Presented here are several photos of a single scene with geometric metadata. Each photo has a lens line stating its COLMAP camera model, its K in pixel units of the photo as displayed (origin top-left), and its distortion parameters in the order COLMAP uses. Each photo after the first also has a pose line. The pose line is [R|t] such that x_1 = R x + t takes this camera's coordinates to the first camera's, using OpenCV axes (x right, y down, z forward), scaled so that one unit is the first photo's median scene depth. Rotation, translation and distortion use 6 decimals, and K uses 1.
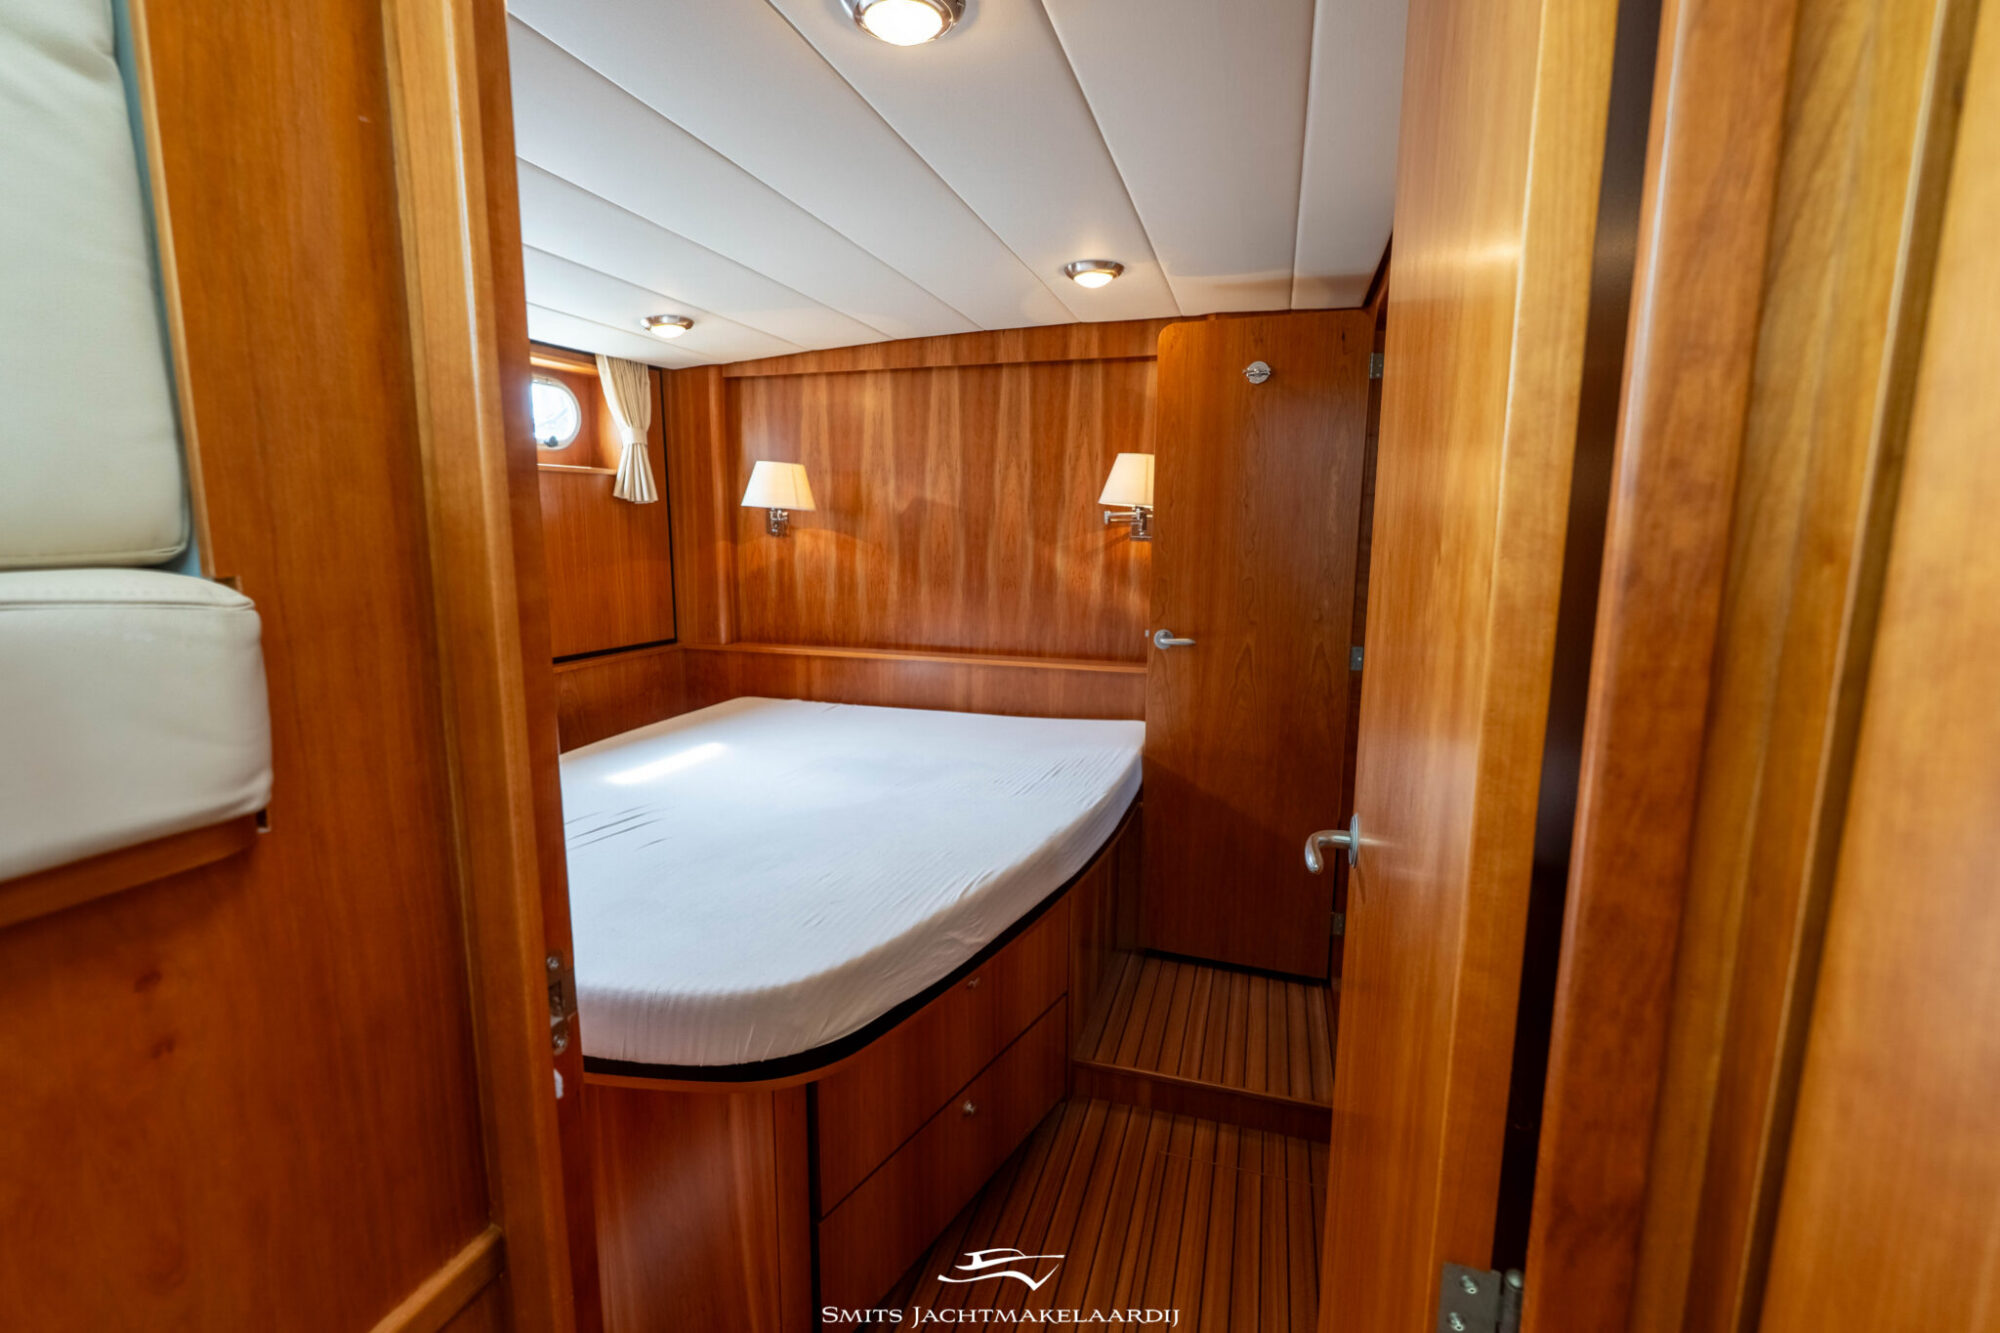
lens RADIAL K [[878.3, 0, 1000.8], [0, 878.3, 664.2], [0, 0, 1]] dist [-0.004591, 0.000553]
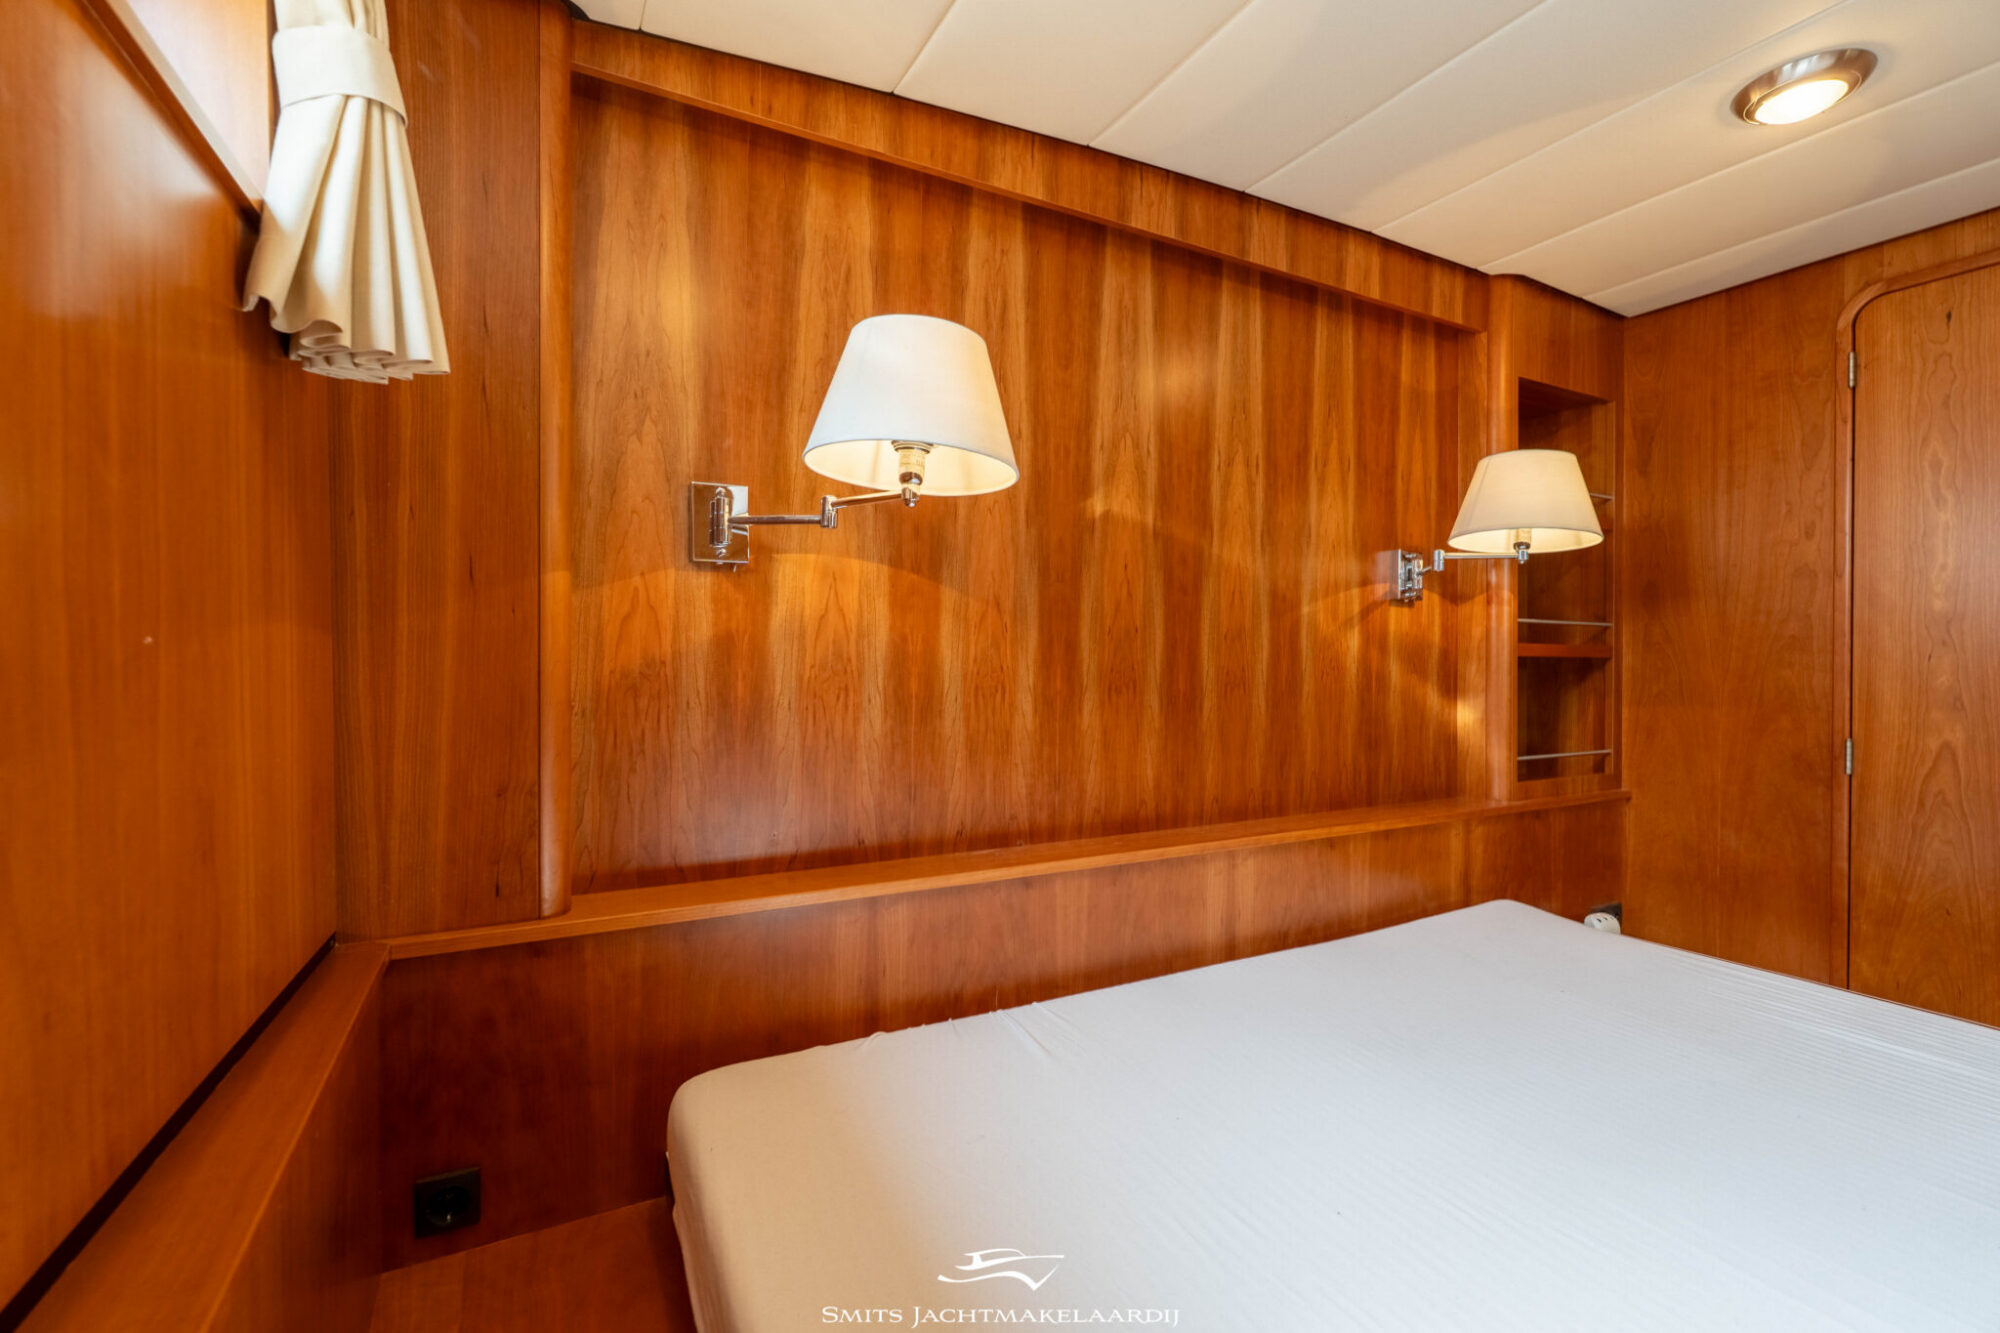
lens RADIAL K [[878.3, 0, 1002.4], [0, 878.3, 669.4], [0, 0, 1]] dist [-0.004591, 0.000553]
pose [[0.701582, -0.011470, 0.712496, -0.460034], [0.109519, 0.989727, -0.091908, -0.066915], [-0.704122, 0.142513, 0.695630, 0.738450]]
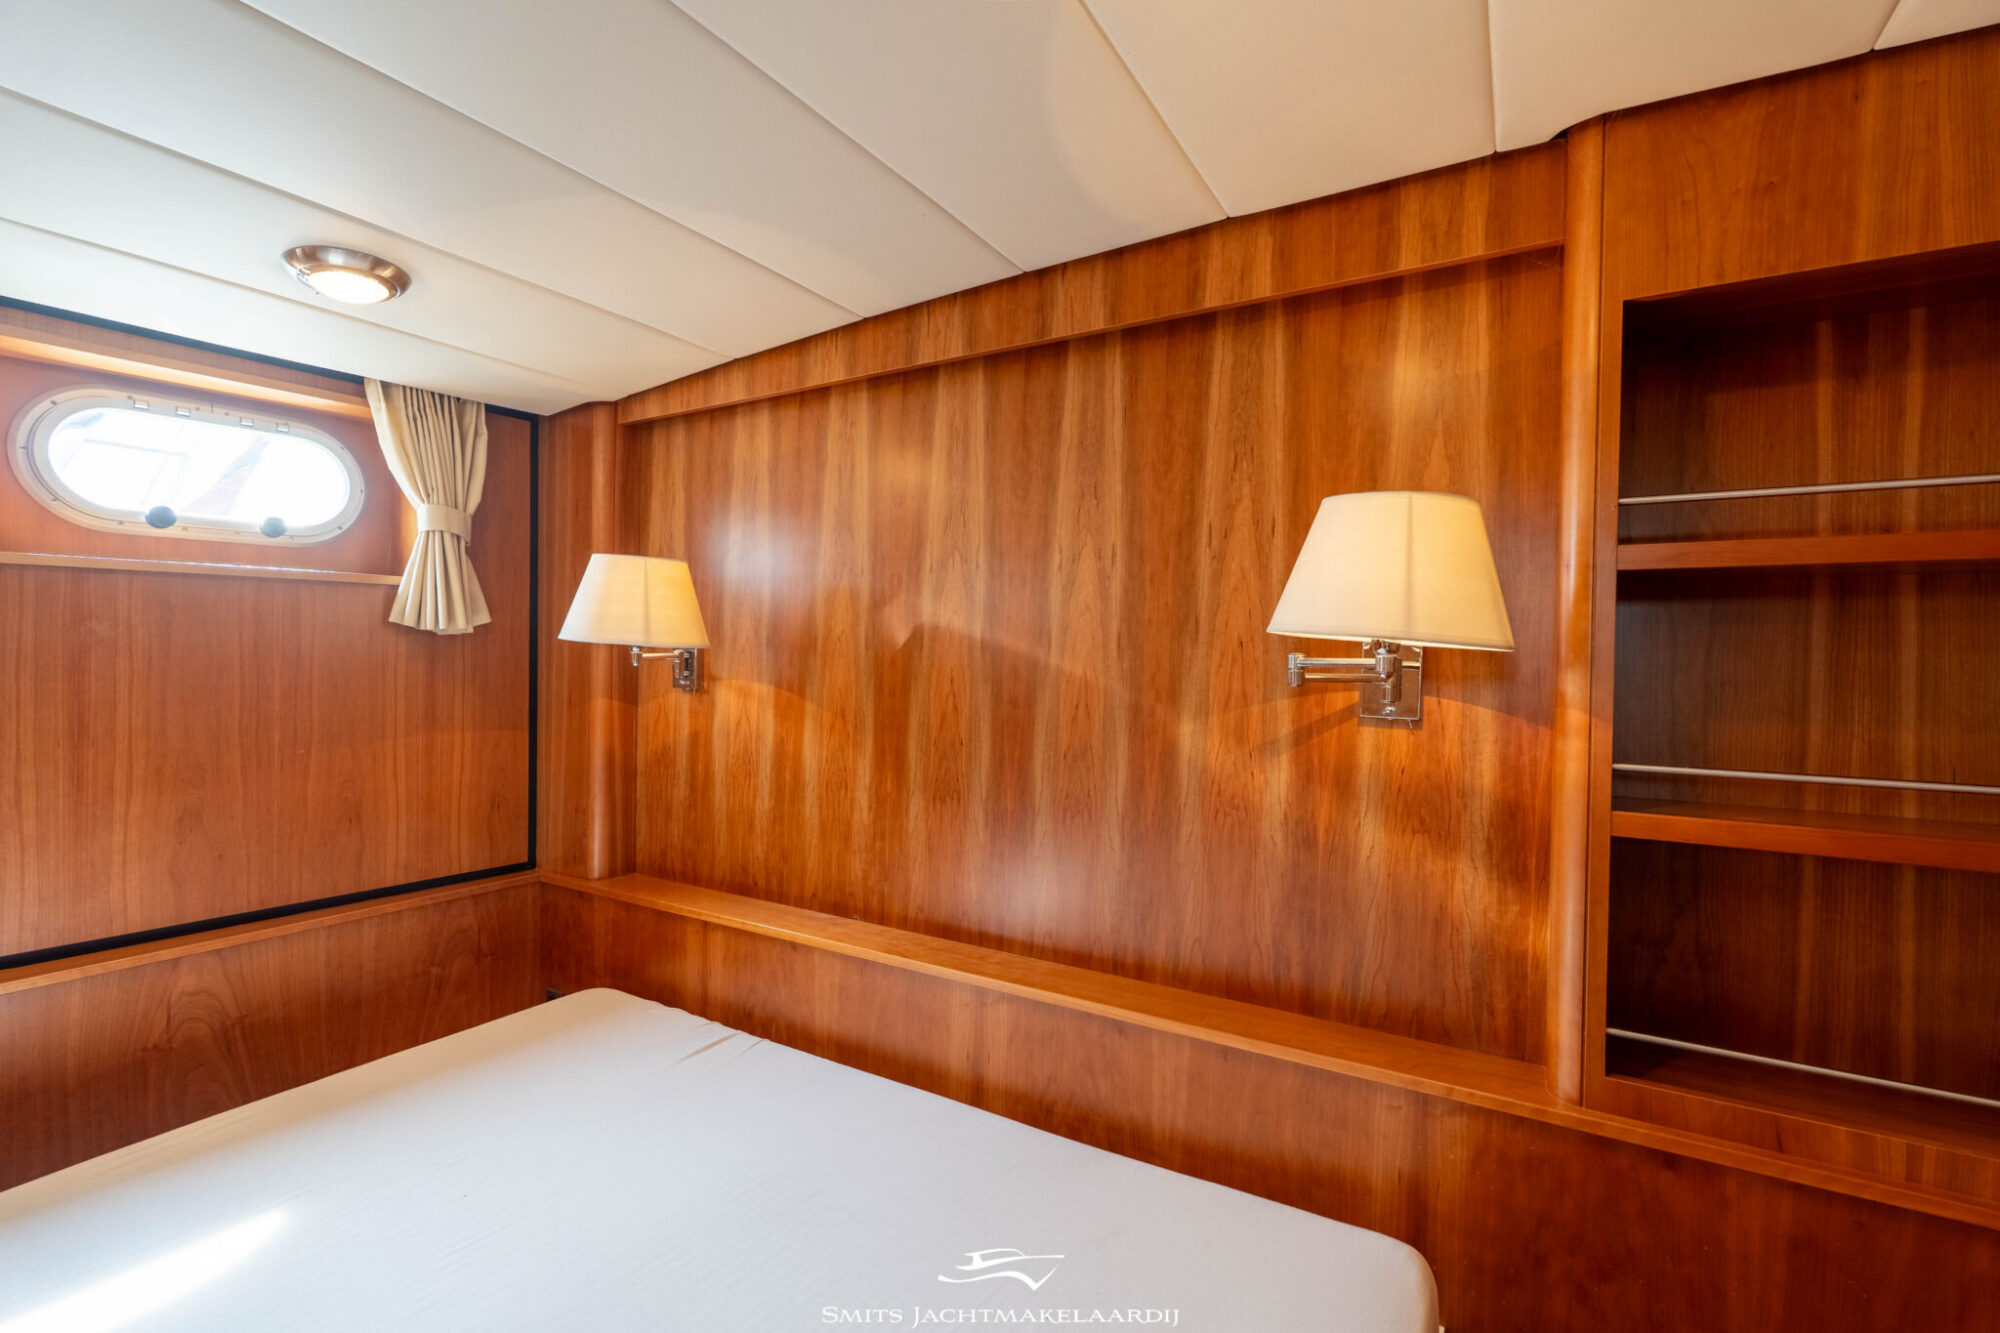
lens RADIAL K [[878.3, 0, 1001.8], [0, 878.3, 668.5], [0, 0, 1]] dist [-0.004591, 0.000553]
pose [[0.971588, 0.009653, -0.236482, 0.079160], [-0.044052, 0.989084, -0.140614, -0.097707], [0.232544, 0.147037, 0.961407, 0.543864]]
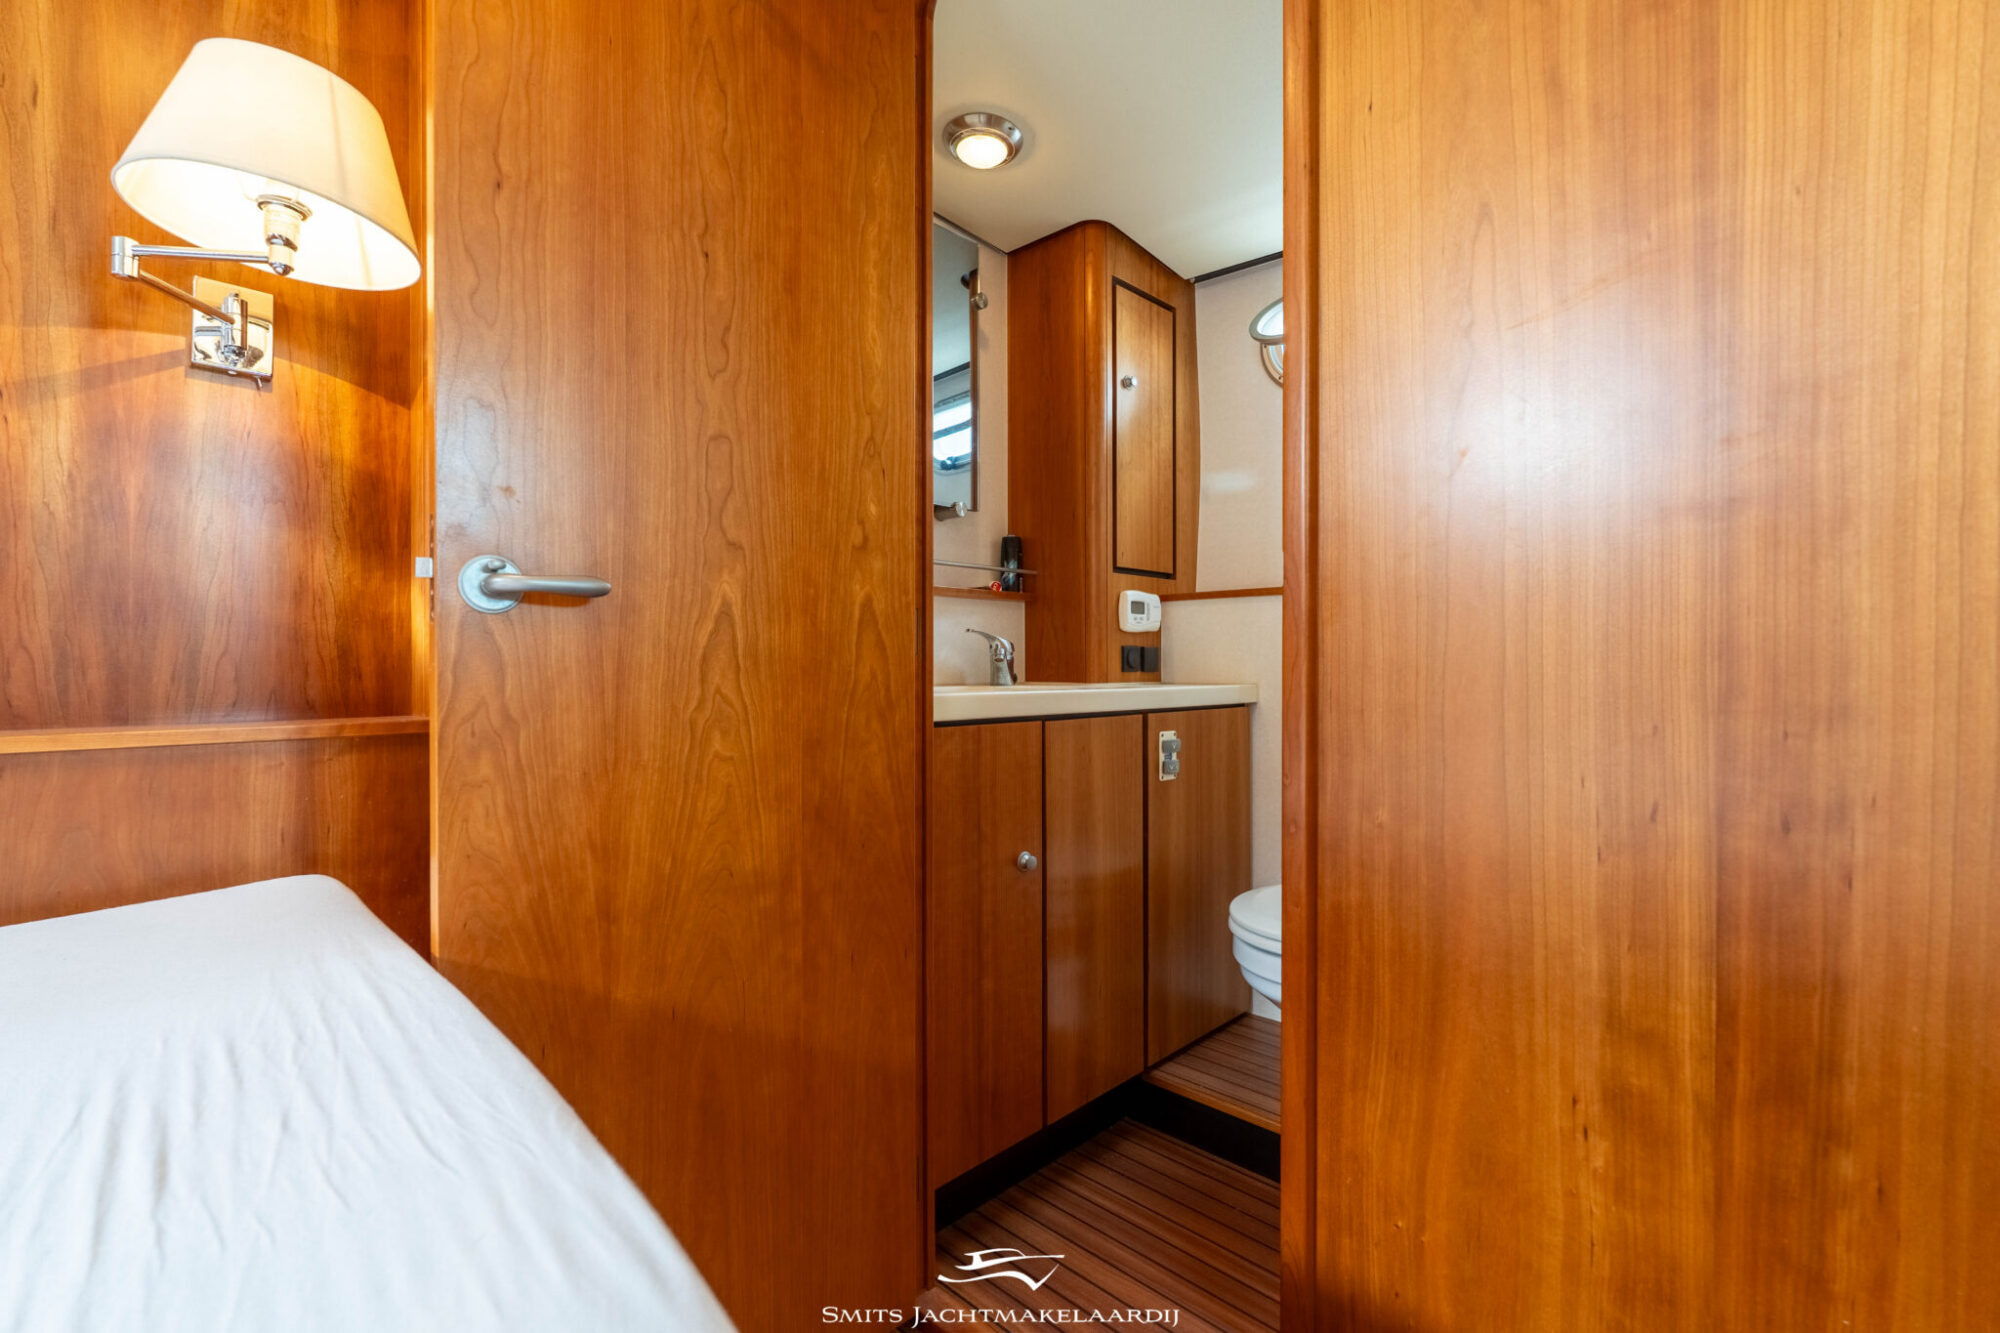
lens RADIAL K [[878.3, 0, 1002.0], [0, 878.3, 667.6], [0, 0, 1]] dist [-0.004591, 0.000553]
pose [[0.457055, -0.014162, 0.889326, -0.016229], [0.137078, 0.989049, -0.054699, 0.037570], [-0.878812, 0.146908, 0.453991, 0.546763]]
